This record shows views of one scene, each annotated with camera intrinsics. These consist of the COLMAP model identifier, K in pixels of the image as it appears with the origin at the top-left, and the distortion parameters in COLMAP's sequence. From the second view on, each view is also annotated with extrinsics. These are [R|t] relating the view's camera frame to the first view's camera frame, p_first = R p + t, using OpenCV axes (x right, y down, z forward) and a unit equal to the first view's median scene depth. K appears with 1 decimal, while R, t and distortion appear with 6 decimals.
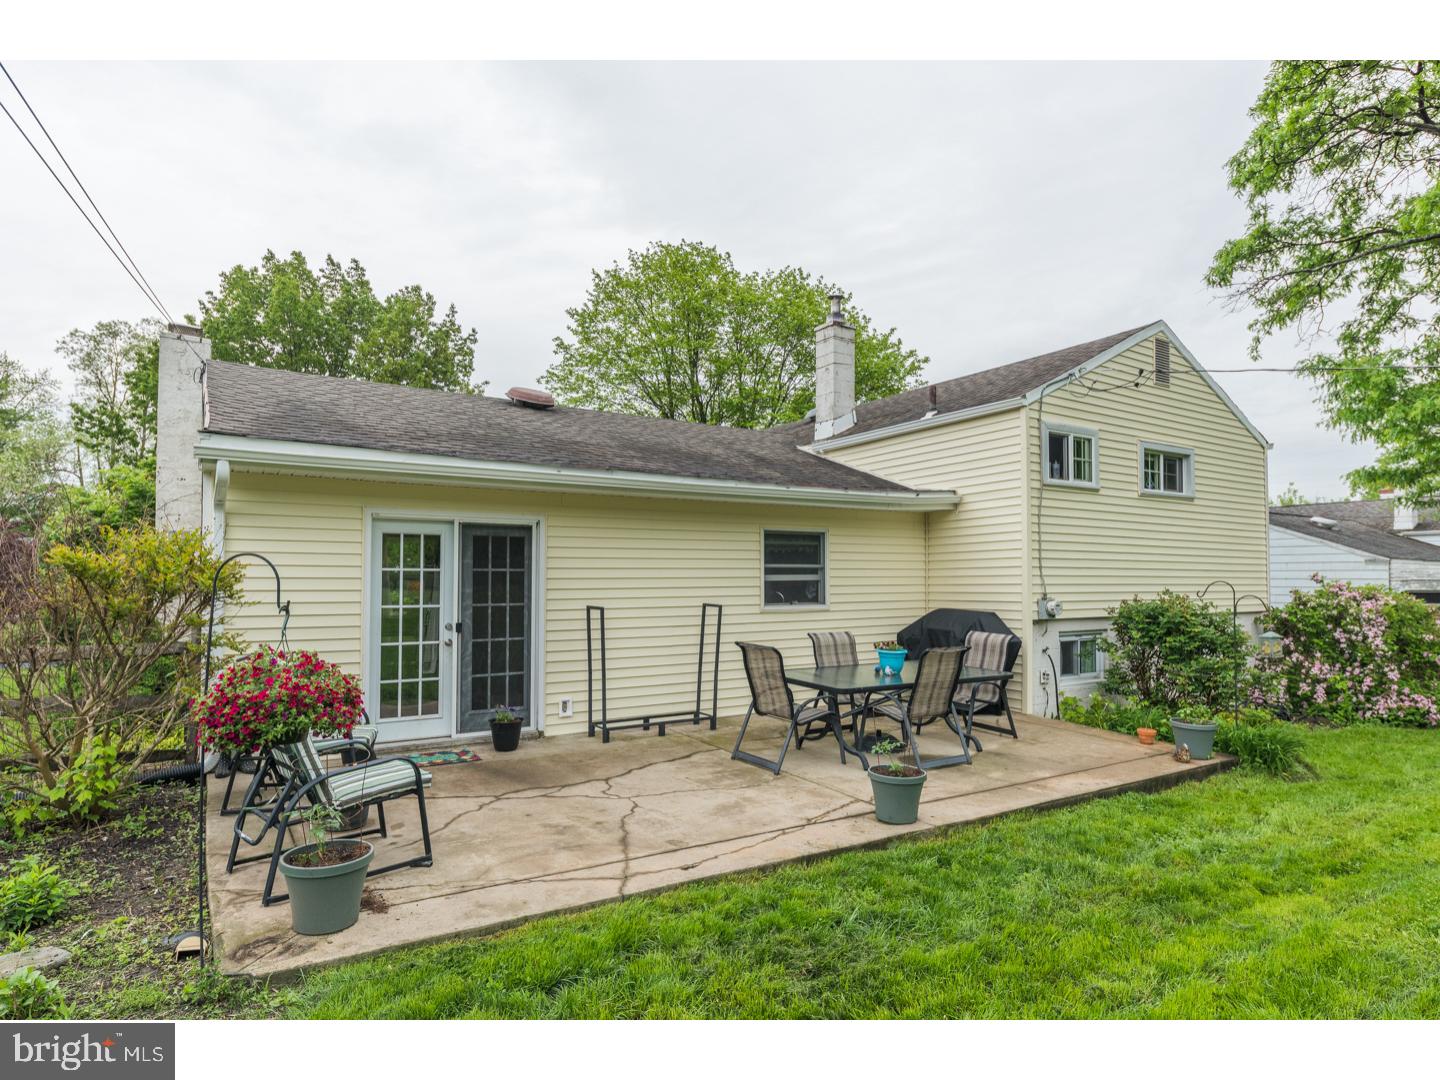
lens RADIAL K [[817.1, 0, 720.0], [0, 817.1, 540.0], [0, 0, 1]] dist [0.050485, 0.000035]
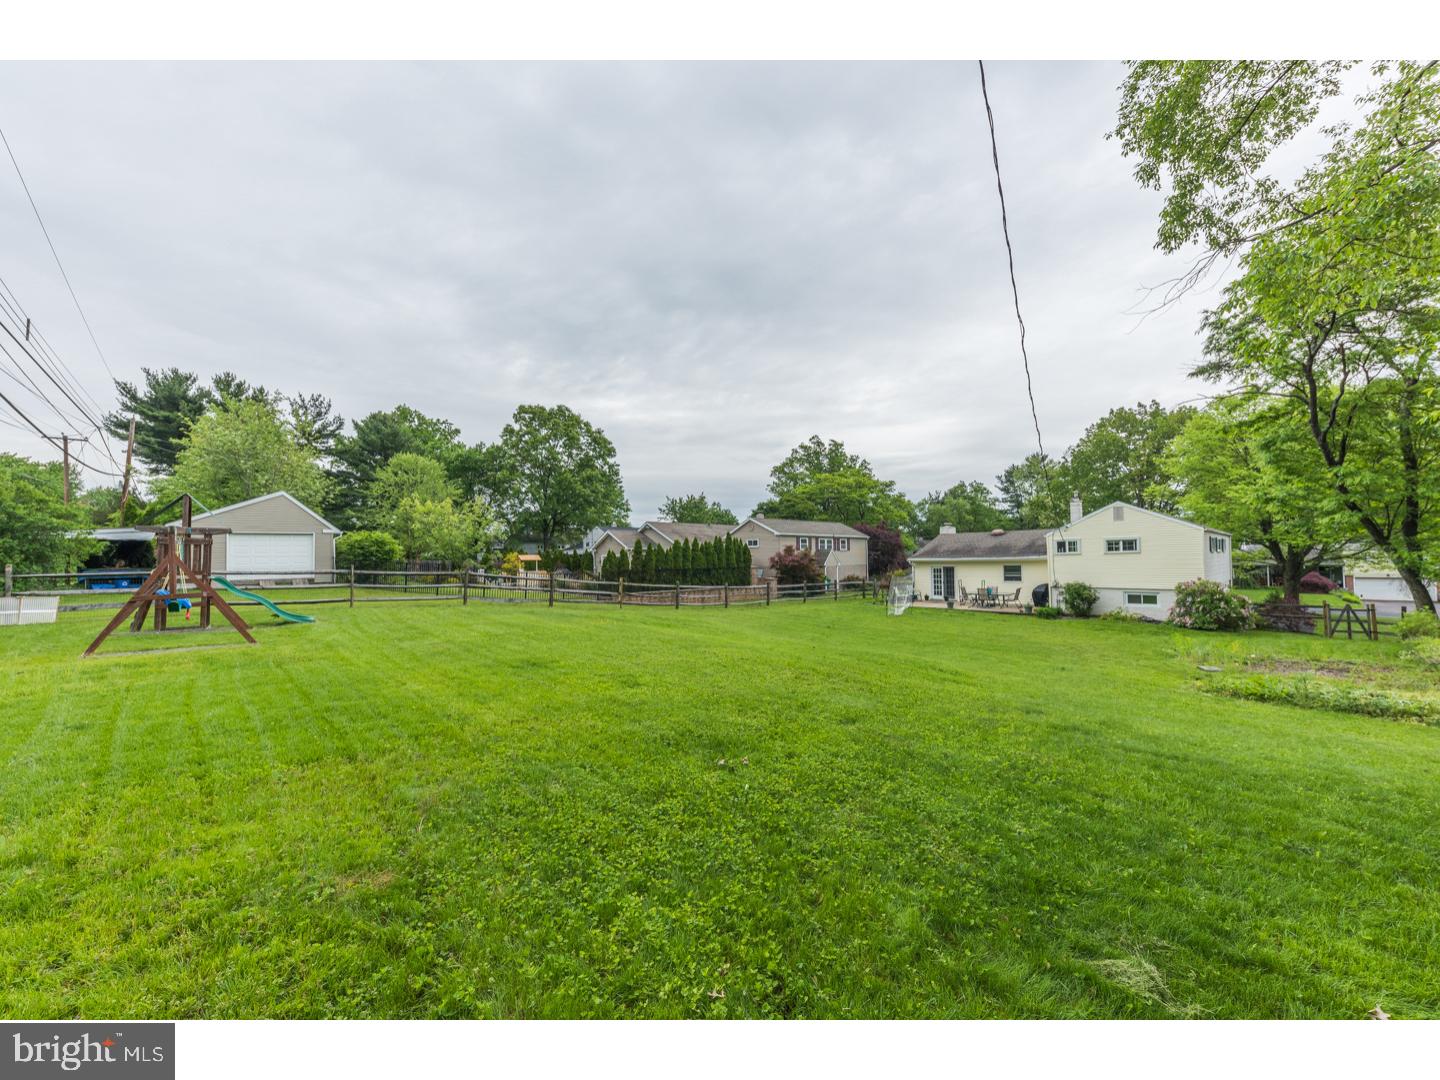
lens RADIAL K [[545.2, 0, 719.1], [0, 545.2, 564.9], [0, 0, 1]] dist [0.000491, 0.000036]
pose [[0.179840, 0.005729, -0.983679, 3.201093], [0.069649, 0.997399, 0.018543, -0.210685], [0.981227, -0.071847, 0.178974, -1.335620]]
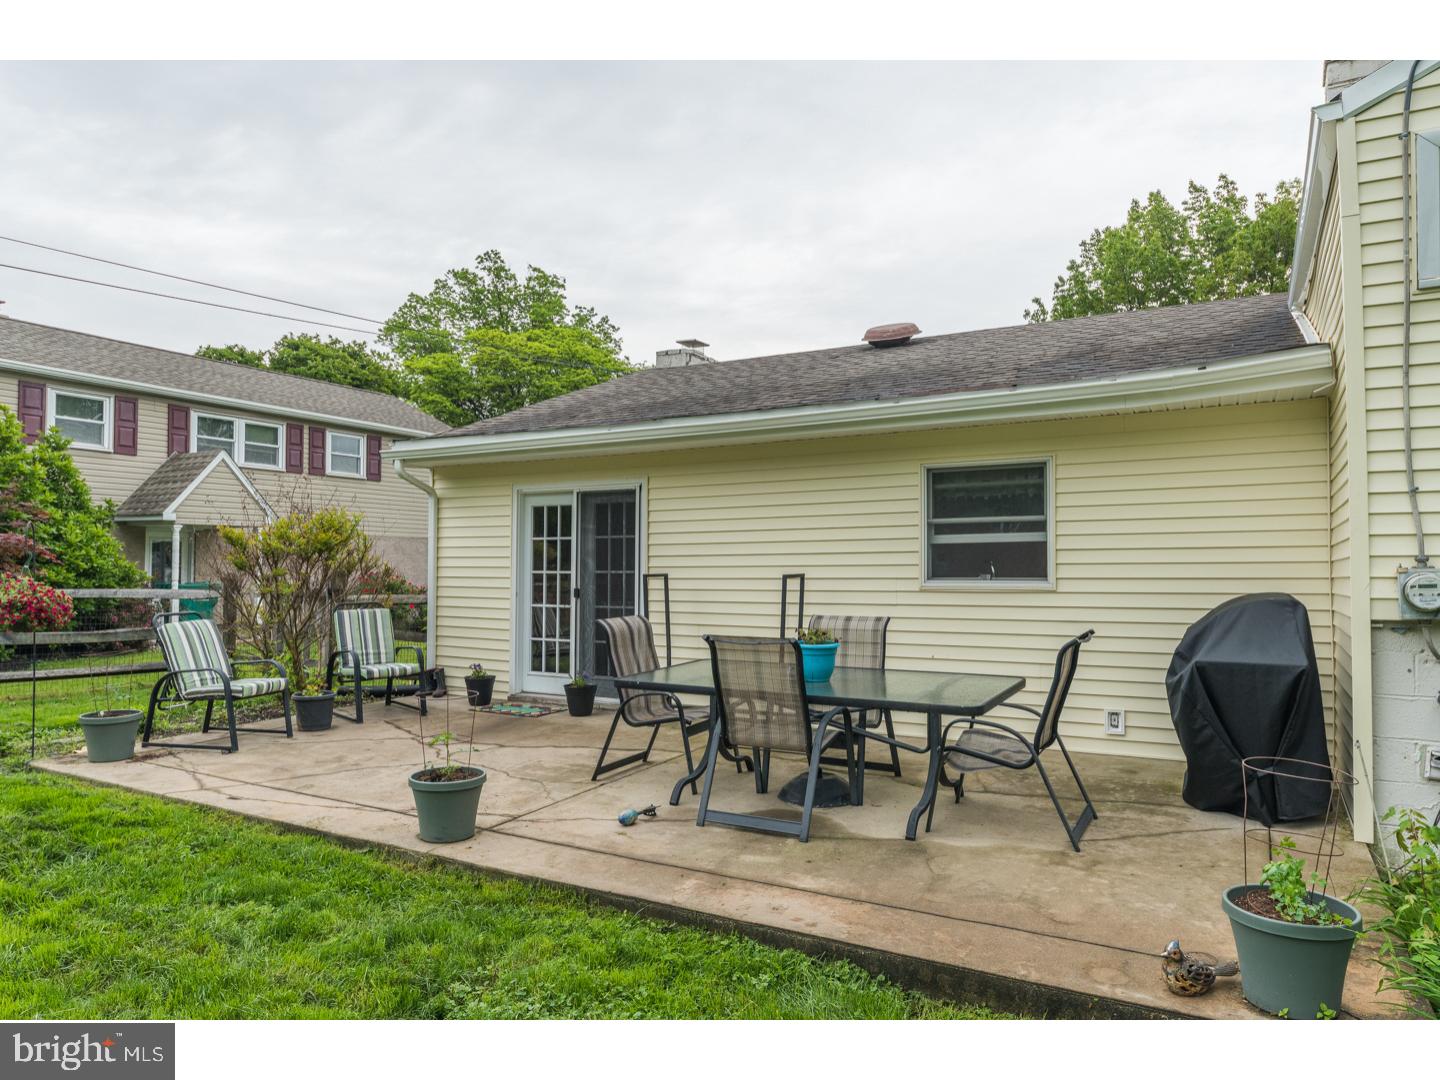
lens RADIAL K [[962.4, 0, 719.2], [0, 962.4, 558.3], [0, 0, 1]] dist [-0.168634, 0.193070]
pose [[0.458136, -0.009368, -0.888833, 0.737907], [0.046137, 0.998847, 0.013253, 0.047775], [0.887684, -0.047079, 0.458040, 0.538593]]
